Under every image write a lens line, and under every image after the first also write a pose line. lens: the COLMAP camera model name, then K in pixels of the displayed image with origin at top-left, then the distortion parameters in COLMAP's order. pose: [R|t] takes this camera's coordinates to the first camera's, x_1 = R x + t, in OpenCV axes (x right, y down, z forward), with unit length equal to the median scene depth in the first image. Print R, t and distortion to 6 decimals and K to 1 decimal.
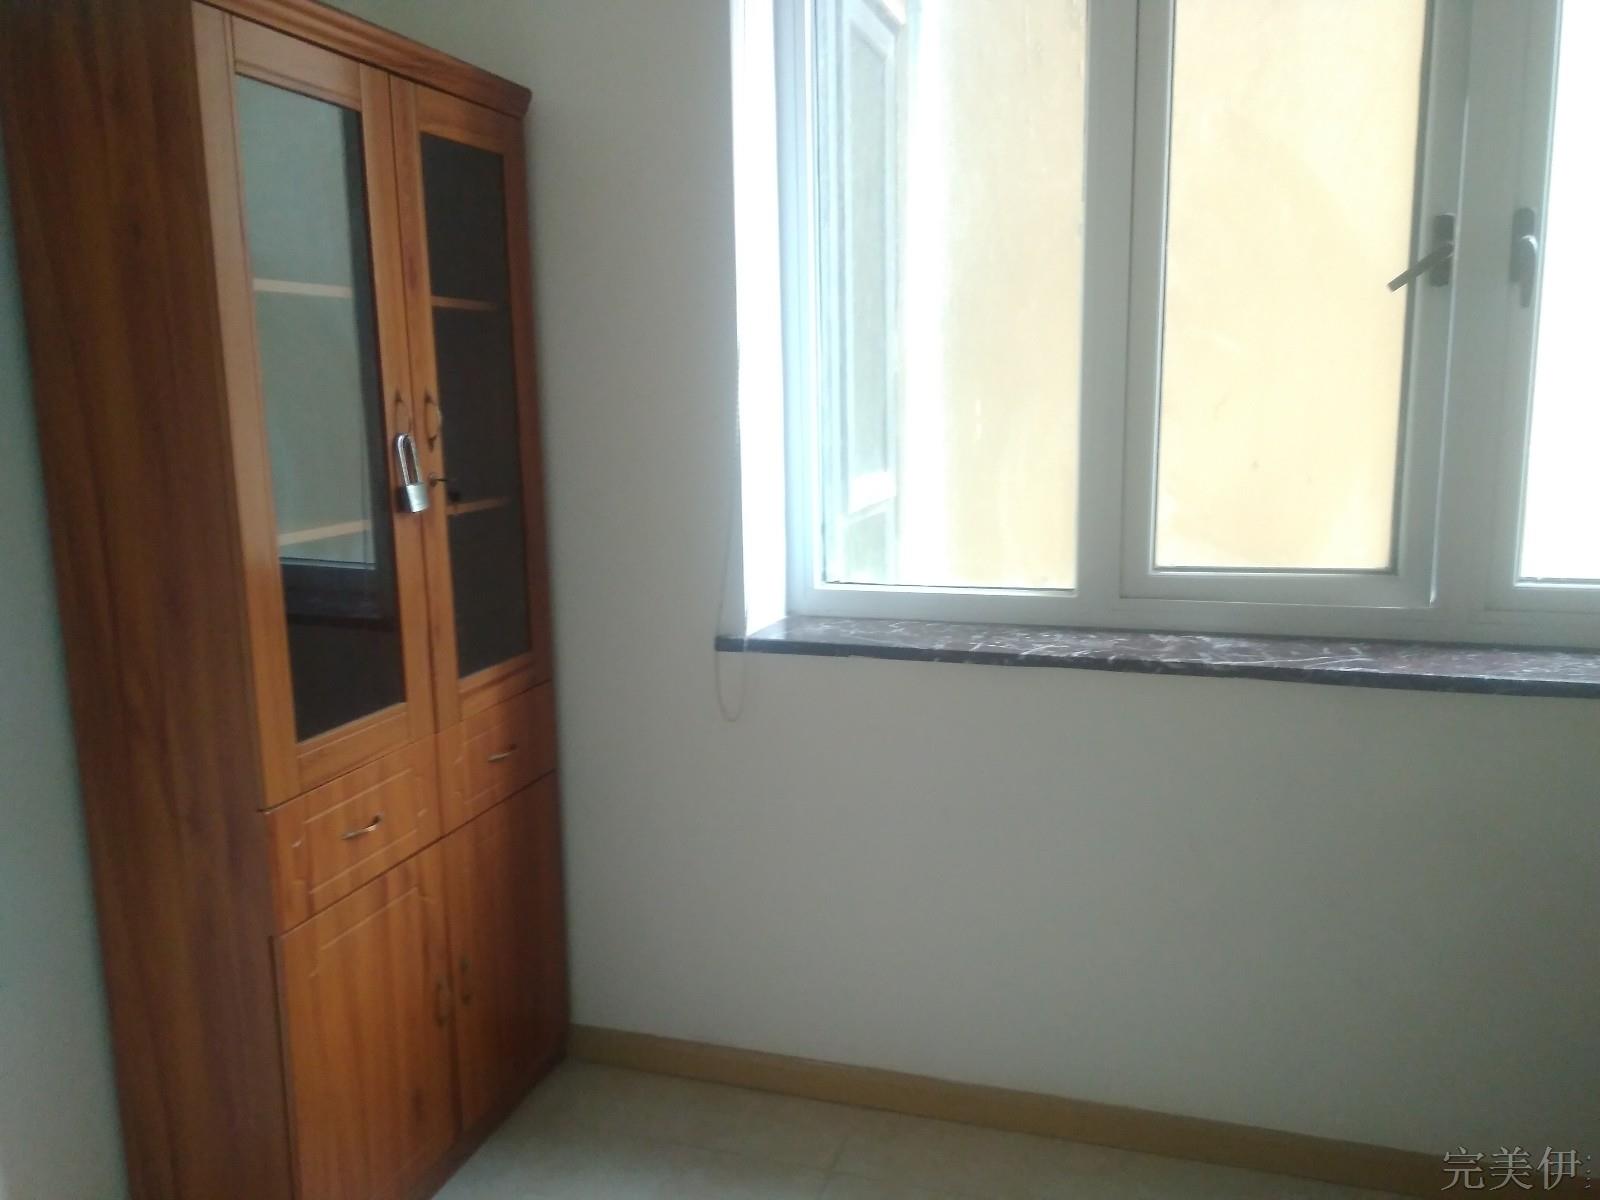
lens RADIAL K [[1249.6, 0, 800.0], [0, 1249.6, 600.0], [0, 0, 1]] dist [0.081814, -0.000991]
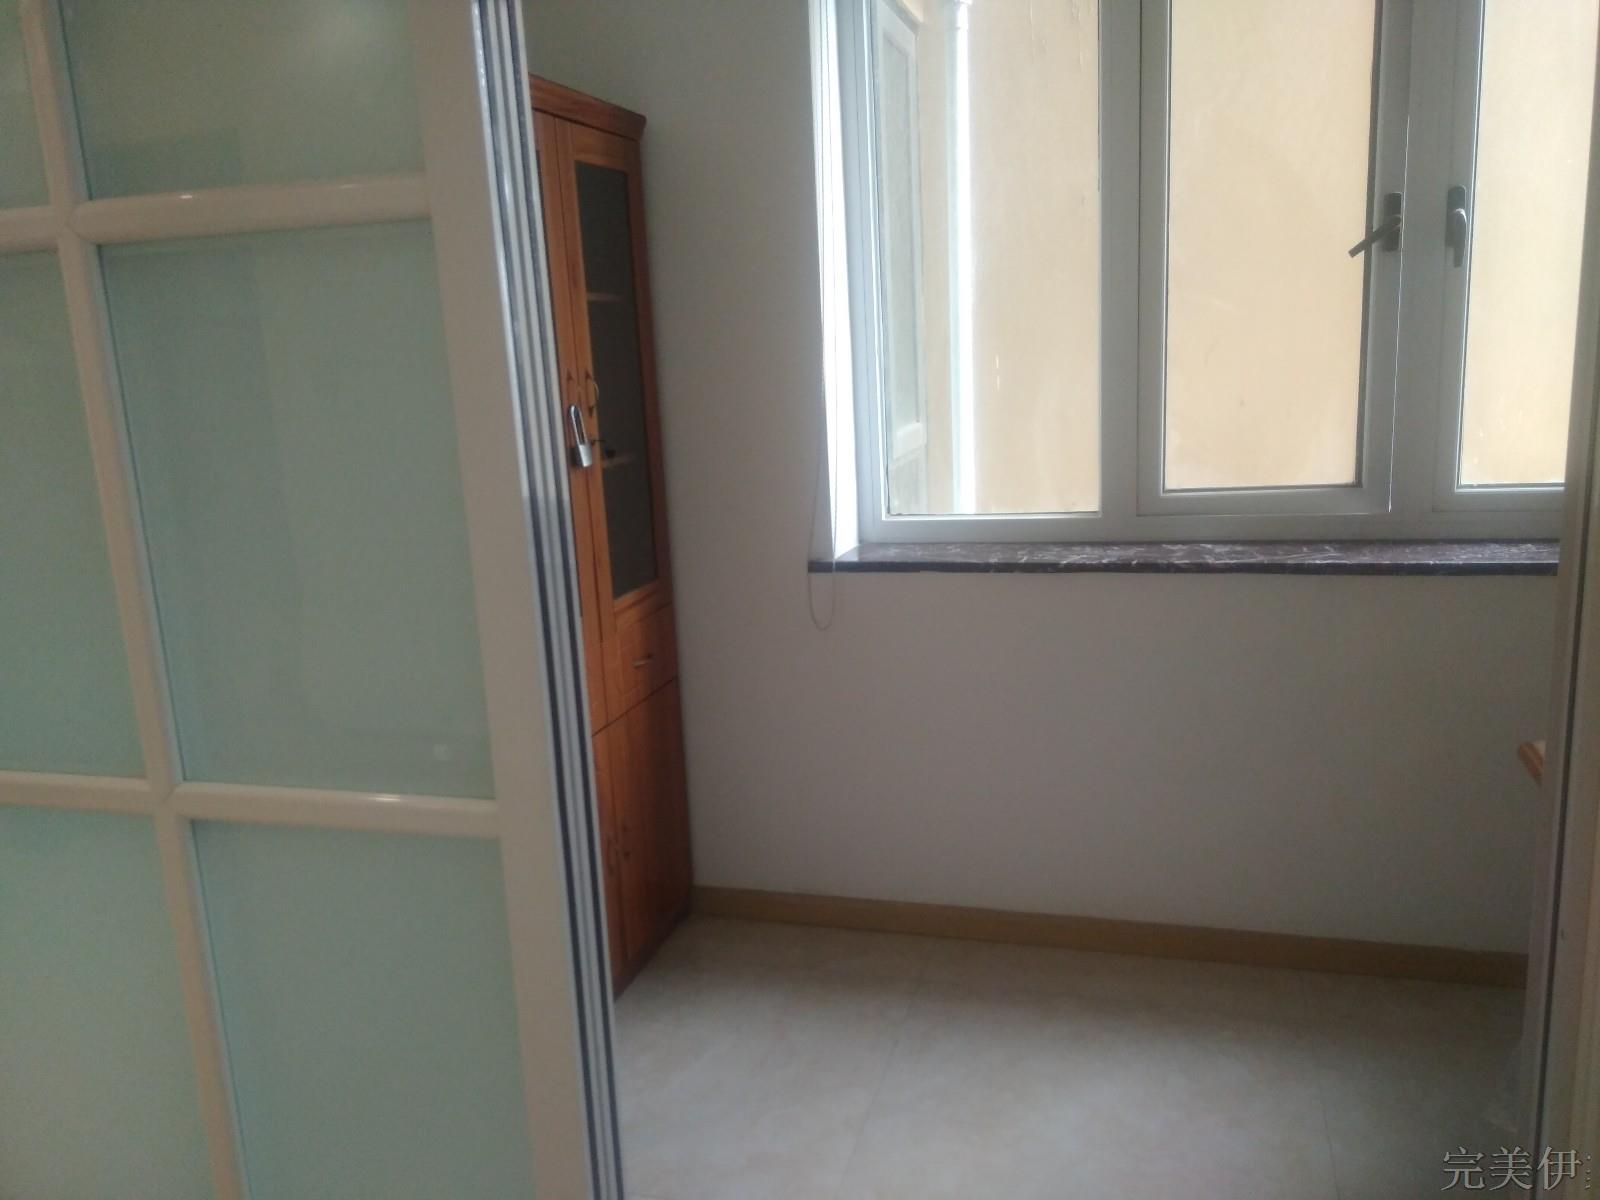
lens RADIAL K [[1252.5, 0, 800.0], [0, 1252.5, 600.0], [0, 0, 1]] dist [0.103186, -0.000058]
pose [[0.999107, -0.039316, 0.015456, -0.102409], [0.038761, 0.998646, 0.034701, 0.026115], [-0.016799, -0.034071, 0.999278, -0.243957]]
